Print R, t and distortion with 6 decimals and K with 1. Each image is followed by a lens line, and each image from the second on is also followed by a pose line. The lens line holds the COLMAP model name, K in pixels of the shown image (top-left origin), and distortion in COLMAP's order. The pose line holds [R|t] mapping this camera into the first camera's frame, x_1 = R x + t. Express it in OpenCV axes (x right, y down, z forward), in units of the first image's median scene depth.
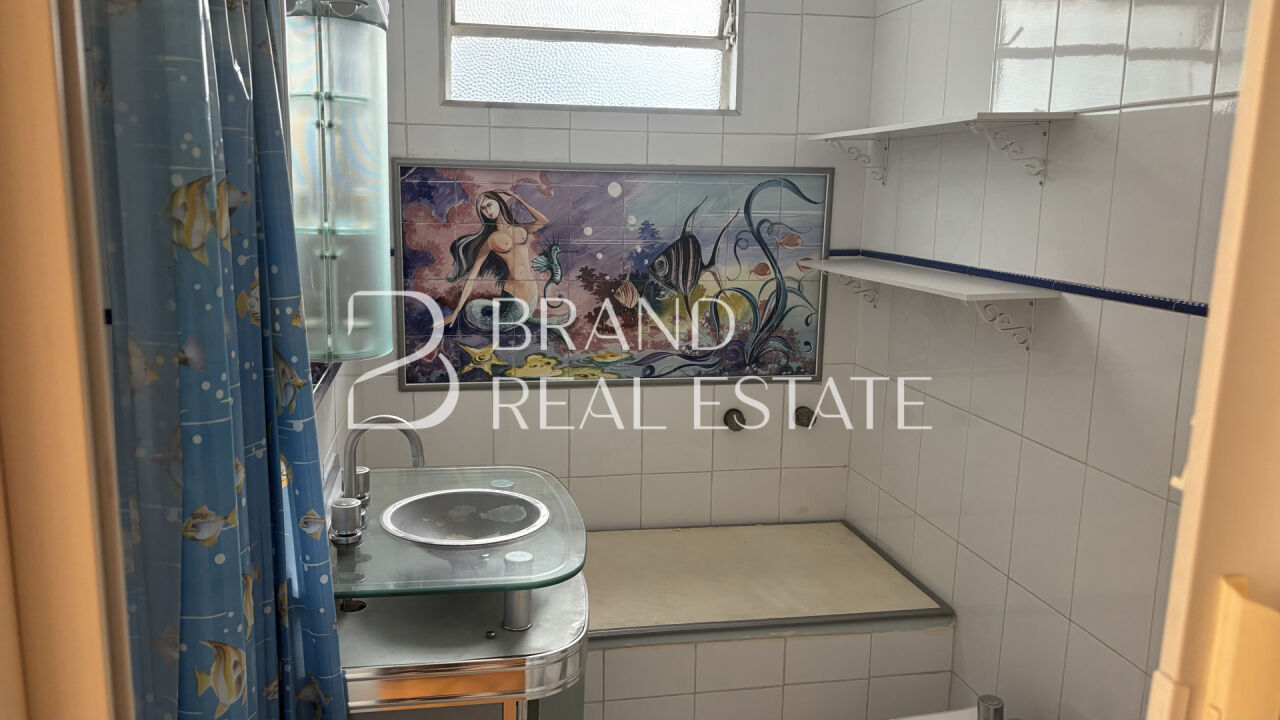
lens RADIAL K [[963.6, 0, 640.0], [0, 963.6, 360.0], [0, 0, 1]] dist [0.013770, 0.004058]
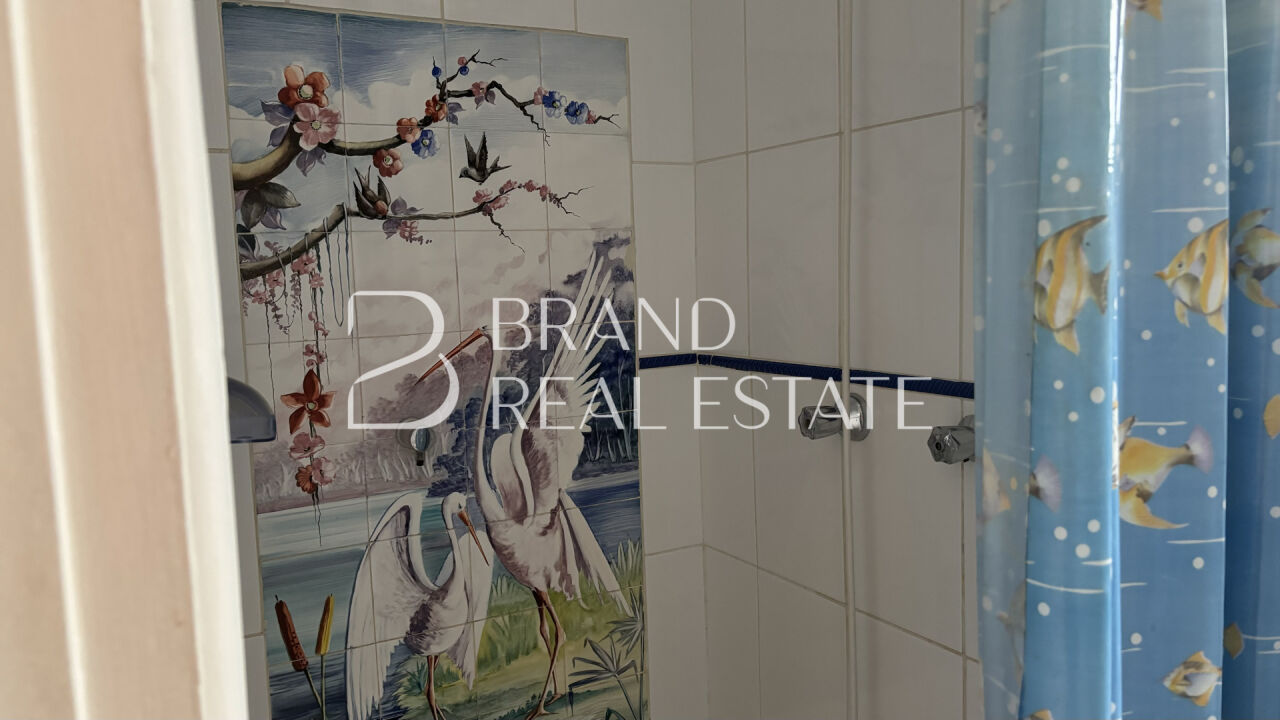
lens RADIAL K [[963.6, 0, 640.0], [0, 963.6, 360.0], [0, 0, 1]] dist [0.013770, 0.004058]
pose [[0.468139, 0.048176, -0.882341, -0.004205], [-0.094299, 0.995535, 0.004325, -0.068346], [0.878609, 0.081179, 0.470592, 0.428661]]
